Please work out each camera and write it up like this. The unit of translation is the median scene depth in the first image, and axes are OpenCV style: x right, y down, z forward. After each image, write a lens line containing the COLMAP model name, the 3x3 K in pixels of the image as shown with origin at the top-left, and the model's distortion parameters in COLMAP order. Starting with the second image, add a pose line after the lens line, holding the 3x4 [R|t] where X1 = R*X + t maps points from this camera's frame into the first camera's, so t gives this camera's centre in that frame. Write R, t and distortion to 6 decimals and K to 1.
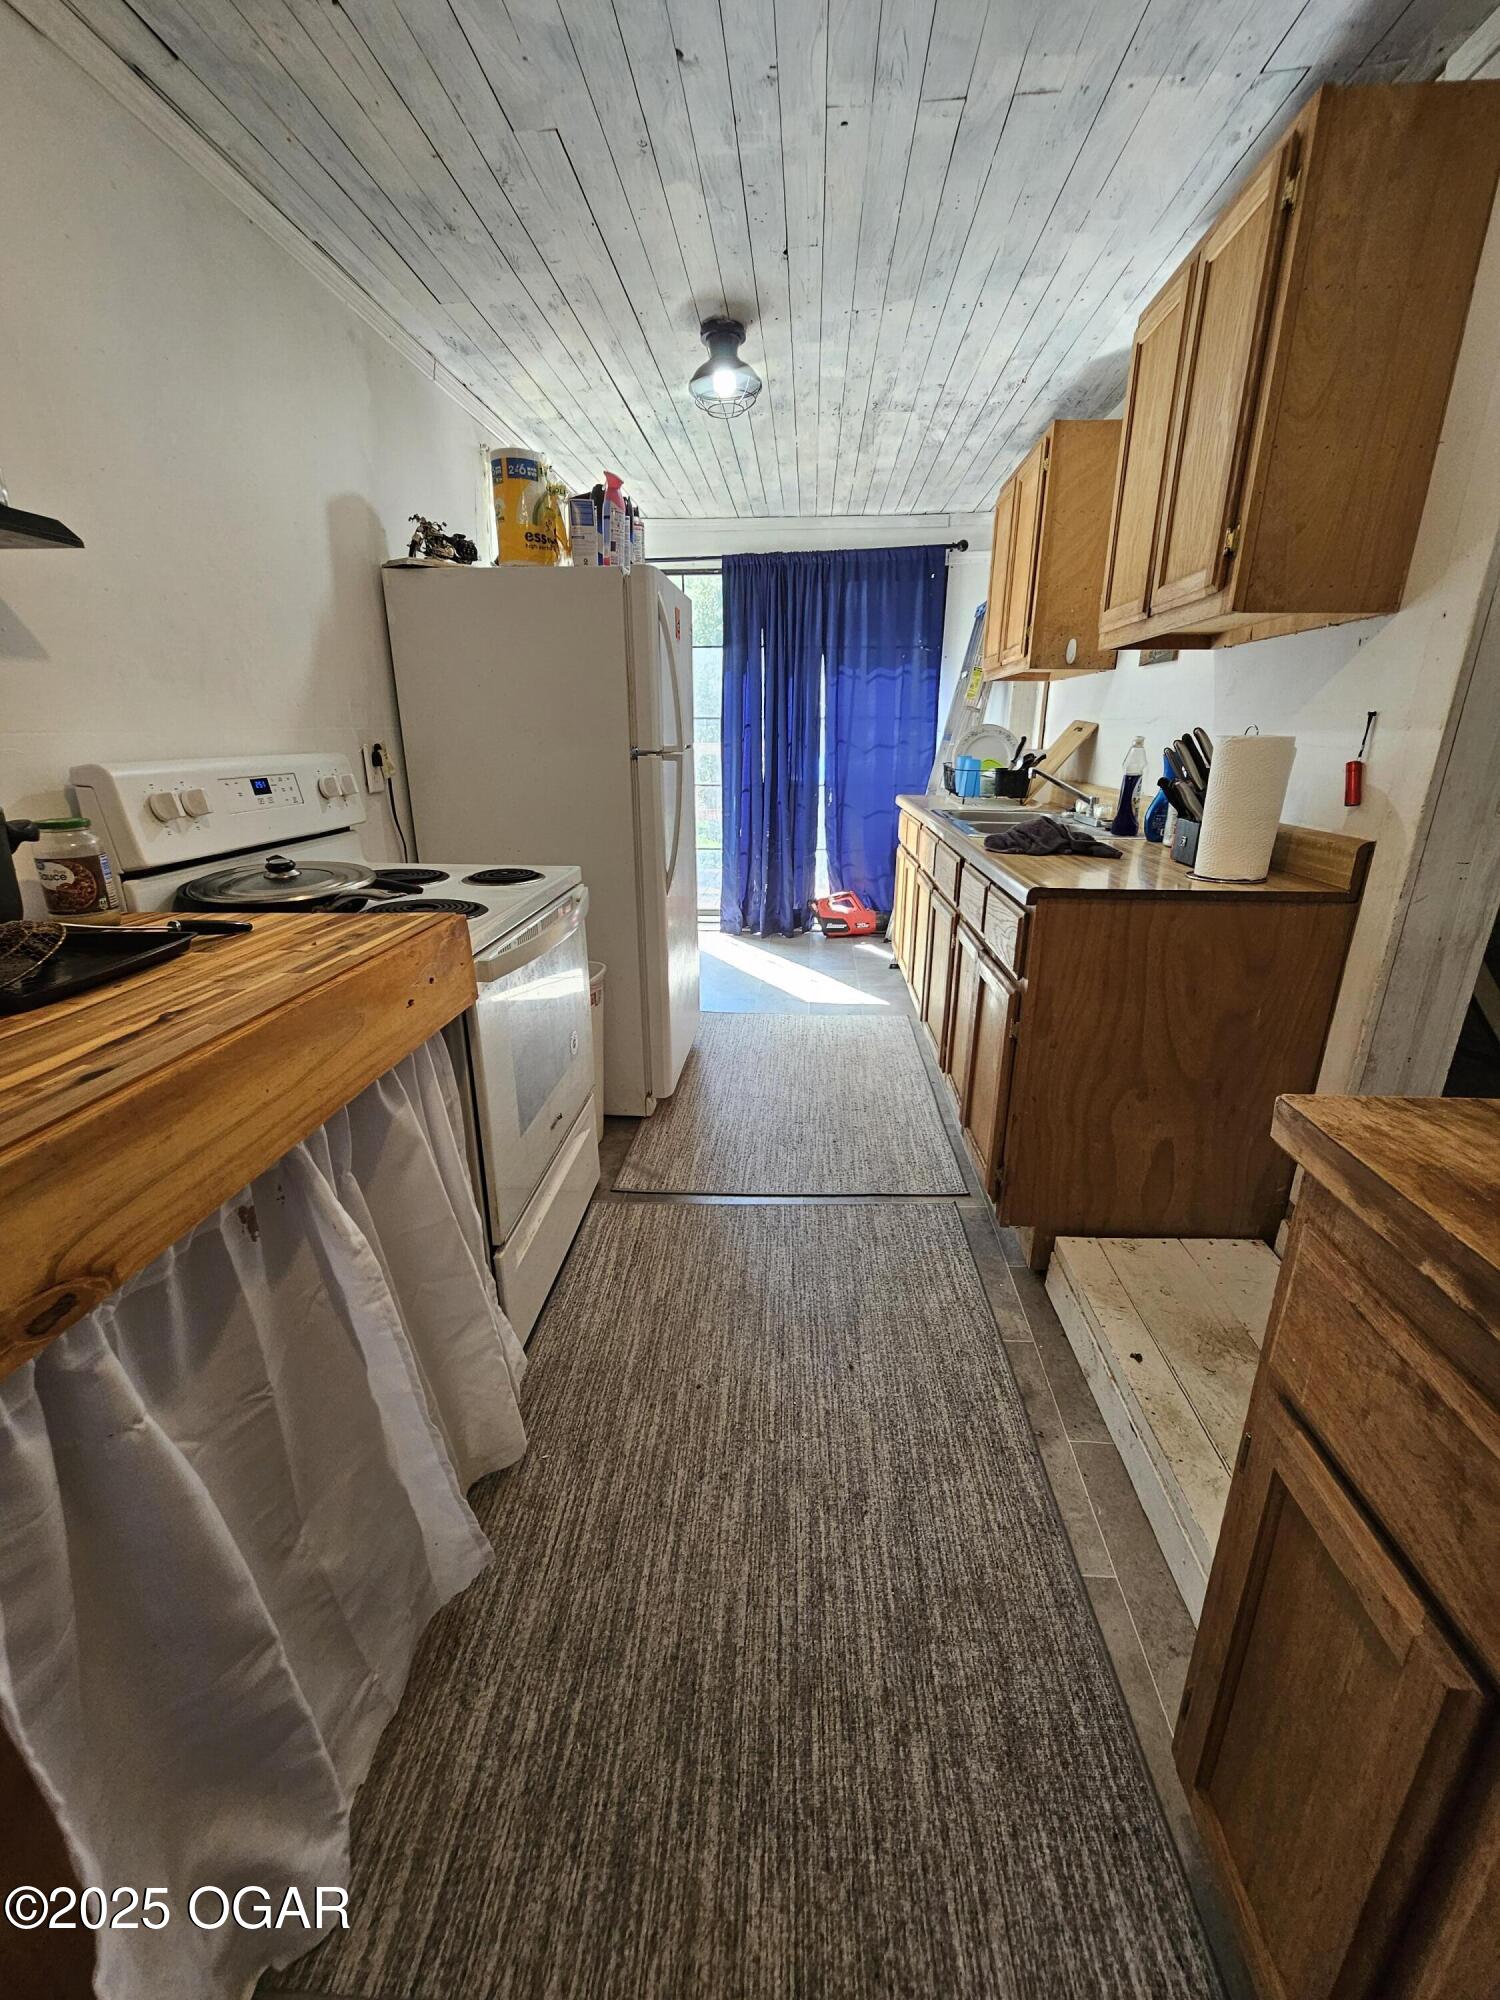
lens RADIAL K [[818.8, 0, 750.0], [0, 818.8, 1000.0], [0, 0, 1]] dist [-0.009475, 0.002243]
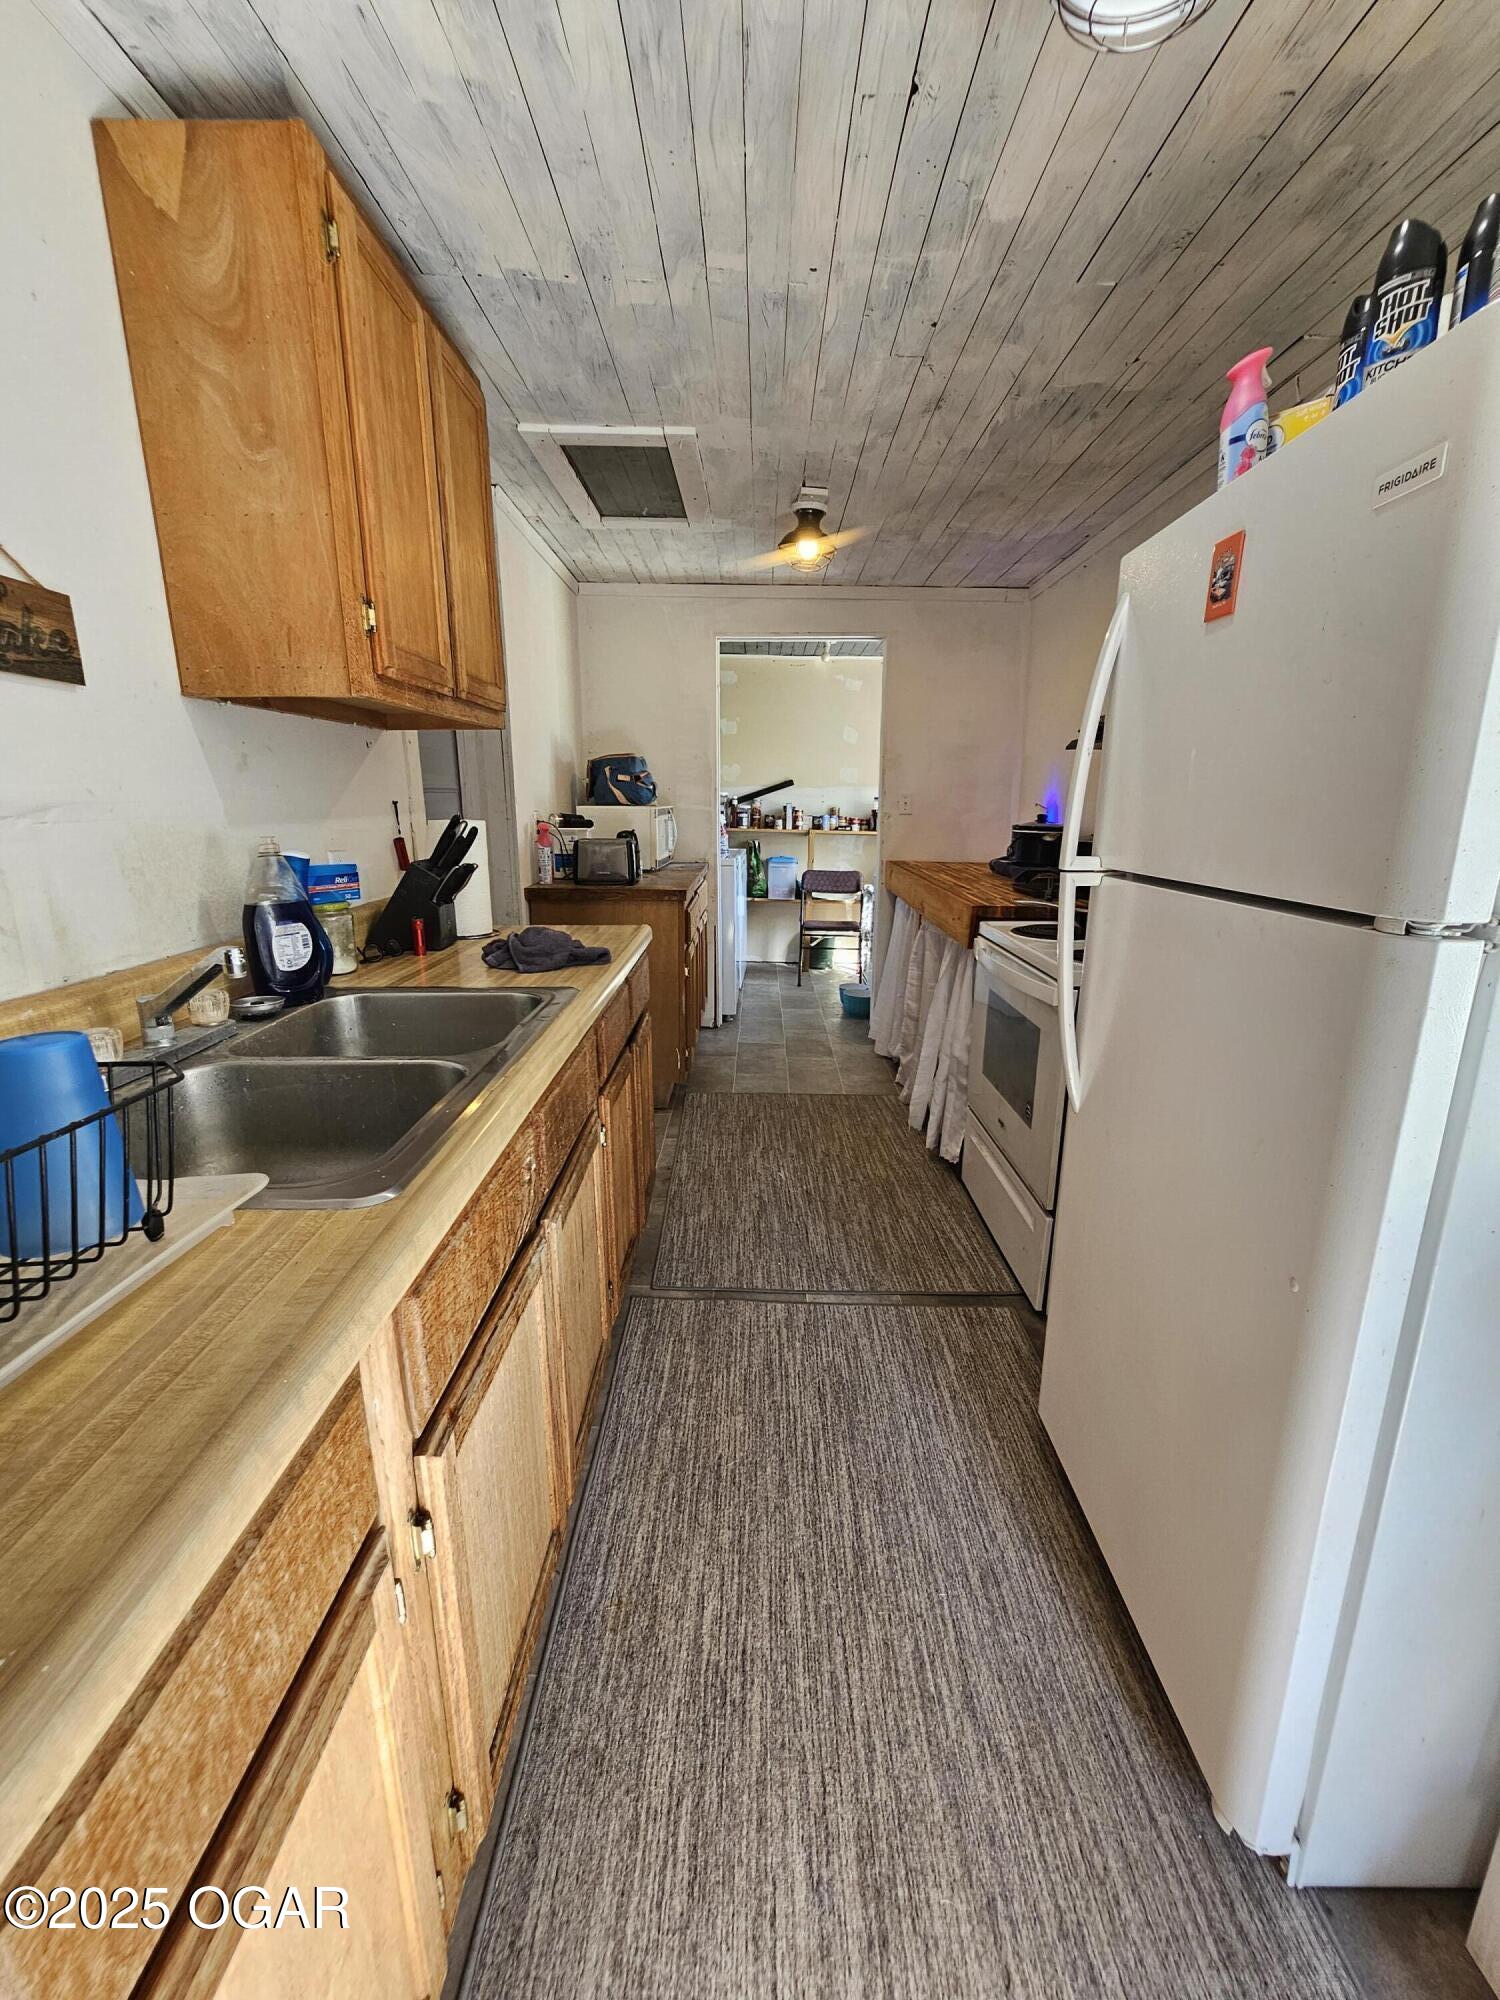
lens RADIAL K [[819.9, 0, 748.8], [0, 819.9, 995.0], [0, 0, 1]] dist [-0.012519, 0.004783]
pose [[-0.998283, 0.008901, -0.057888, 0.238989], [-0.023081, 0.848609, 0.528517, -0.729642], [0.053829, 0.528946, -0.846947, 2.112977]]
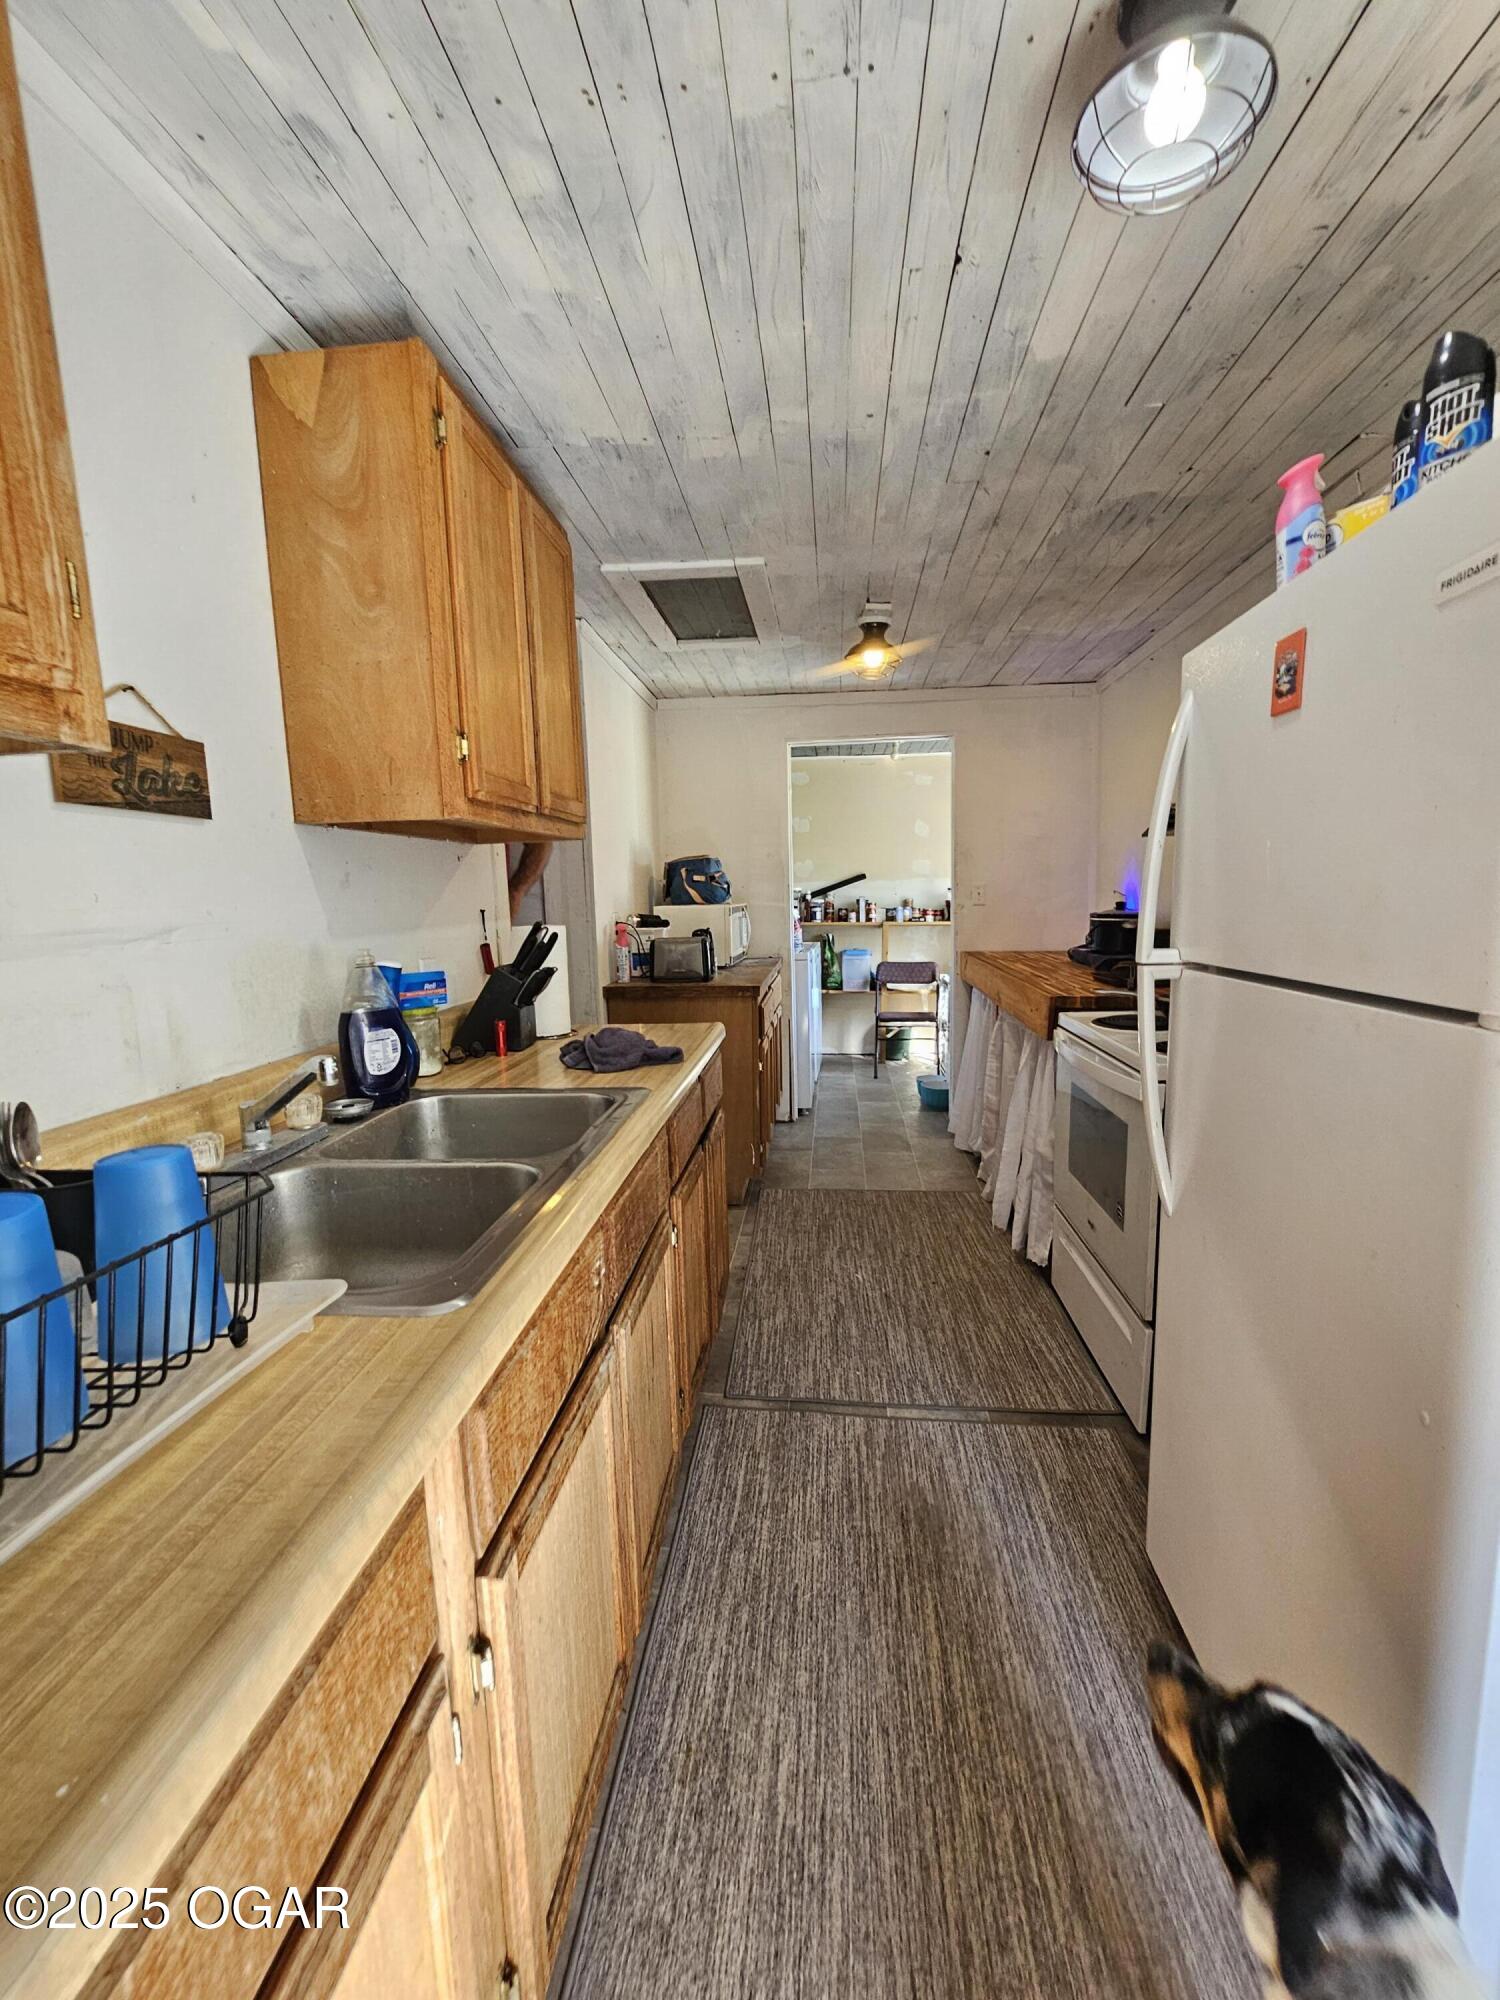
lens RADIAL K [[818.8, 0, 750.0], [0, 818.8, 1000.0], [0, 0, 1]] dist [-0.009475, 0.002243]
pose [[-0.999323, 0.018061, 0.032055, 0.233404], [0.030248, 0.899296, 0.436294, -0.737959], [-0.020947, 0.436968, -0.899233, 2.113016]]
